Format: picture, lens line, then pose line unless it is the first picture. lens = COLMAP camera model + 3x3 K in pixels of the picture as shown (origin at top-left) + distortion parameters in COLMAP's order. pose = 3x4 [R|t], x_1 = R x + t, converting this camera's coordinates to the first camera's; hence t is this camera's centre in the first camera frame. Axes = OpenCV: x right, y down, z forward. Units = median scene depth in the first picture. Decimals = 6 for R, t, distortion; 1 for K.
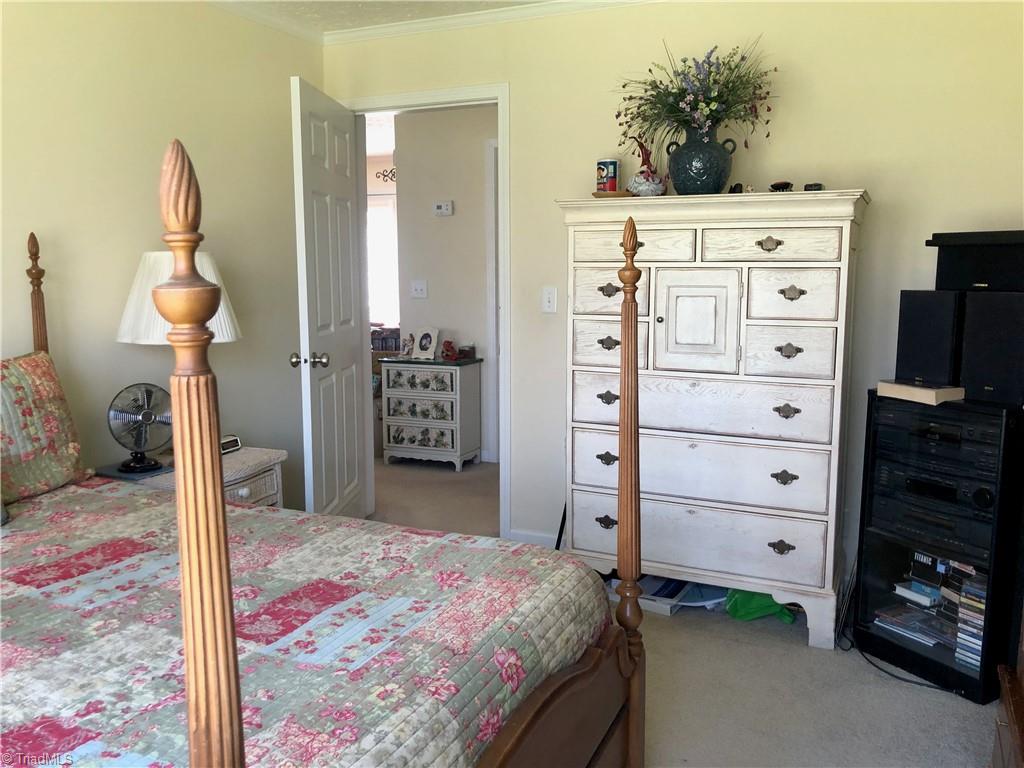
lens RADIAL K [[837.2, 0, 512.0], [0, 837.2, 383.5], [0, 0, 1]] dist [0.014775, -0.013022]
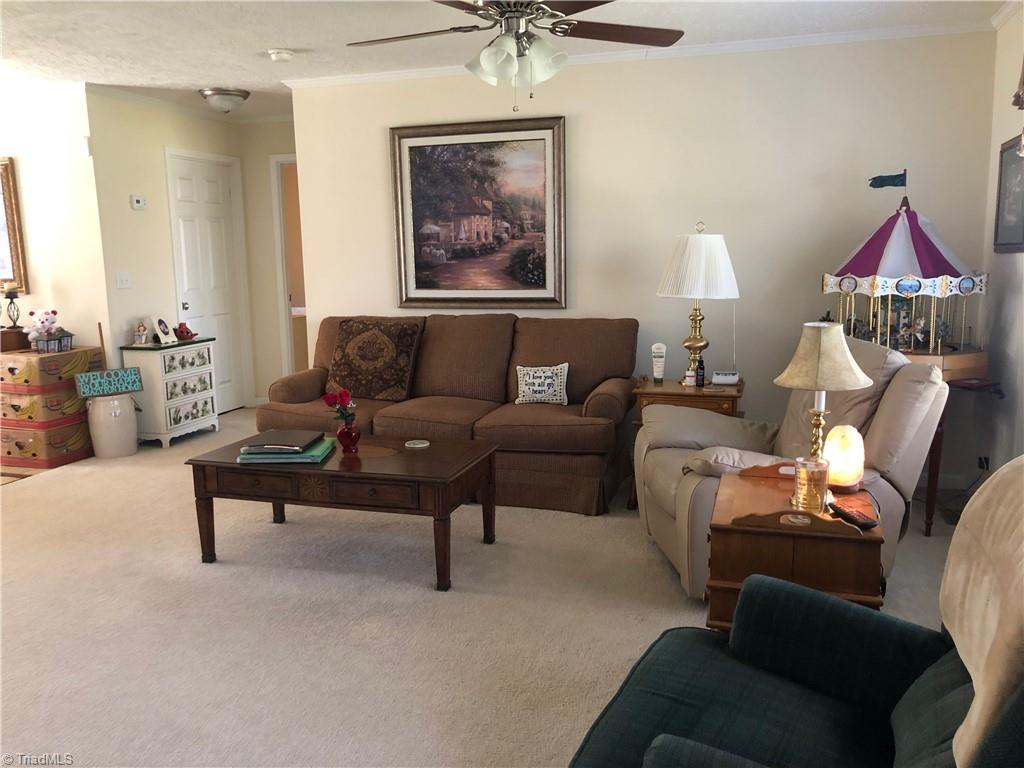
lens RADIAL K [[837.2, 0, 512.5], [0, 837.2, 383.4], [0, 0, 1]] dist [0.014775, -0.013022]
pose [[-0.104626, -0.152259, 0.982787, -1.241613], [0.160236, 0.972719, 0.167758, -0.090292], [-0.981518, 0.175029, -0.077374, 0.669722]]
